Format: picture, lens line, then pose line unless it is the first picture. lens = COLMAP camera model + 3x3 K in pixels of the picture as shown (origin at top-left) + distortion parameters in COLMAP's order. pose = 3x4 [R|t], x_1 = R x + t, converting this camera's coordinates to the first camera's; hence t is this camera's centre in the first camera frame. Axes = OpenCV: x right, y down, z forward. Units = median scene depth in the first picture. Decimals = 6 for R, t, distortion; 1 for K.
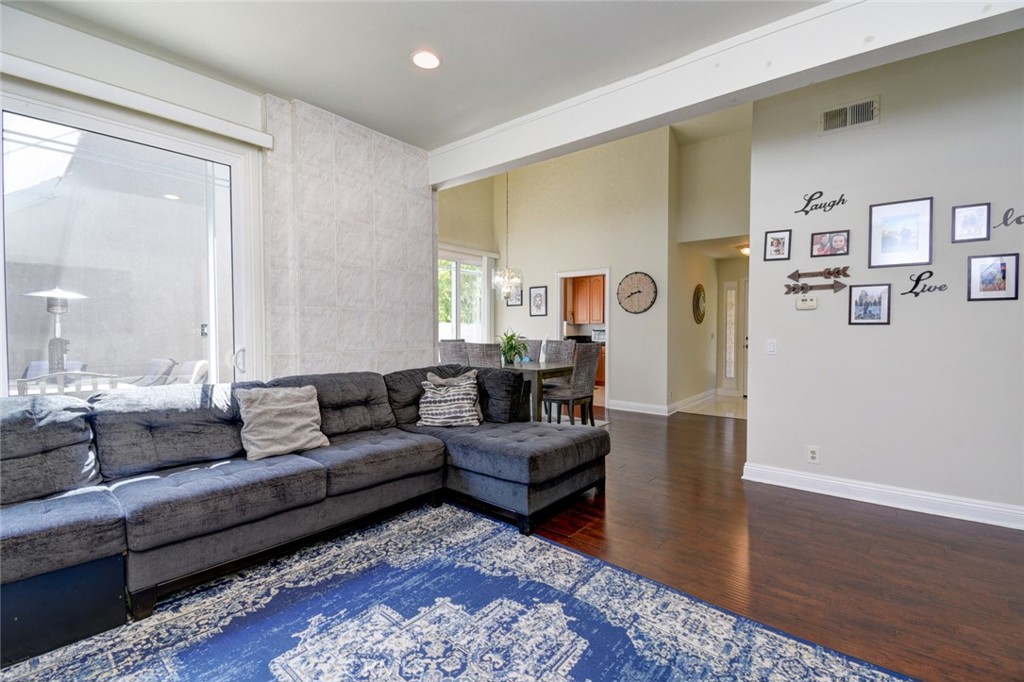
lens RADIAL K [[458.2, 0, 508.6], [0, 458.2, 340.4], [0, 0, 1]] dist [0.001462, 0.000072]
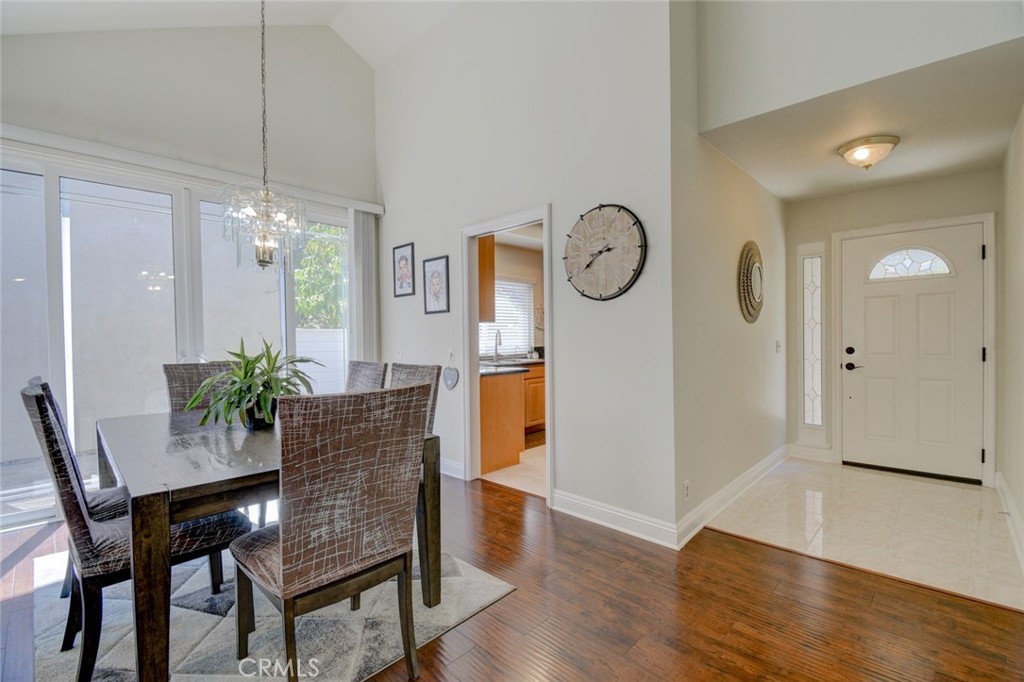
lens RADIAL K [[458.2, 0, 515.0], [0, 458.2, 340.0], [0, 0, 1]] dist [0.001462, 0.000072]
pose [[0.997123, -0.012591, -0.074748, 0.193458], [0.011387, 0.999799, -0.016519, -0.012336], [0.074941, 0.015621, 0.997066, 0.476592]]
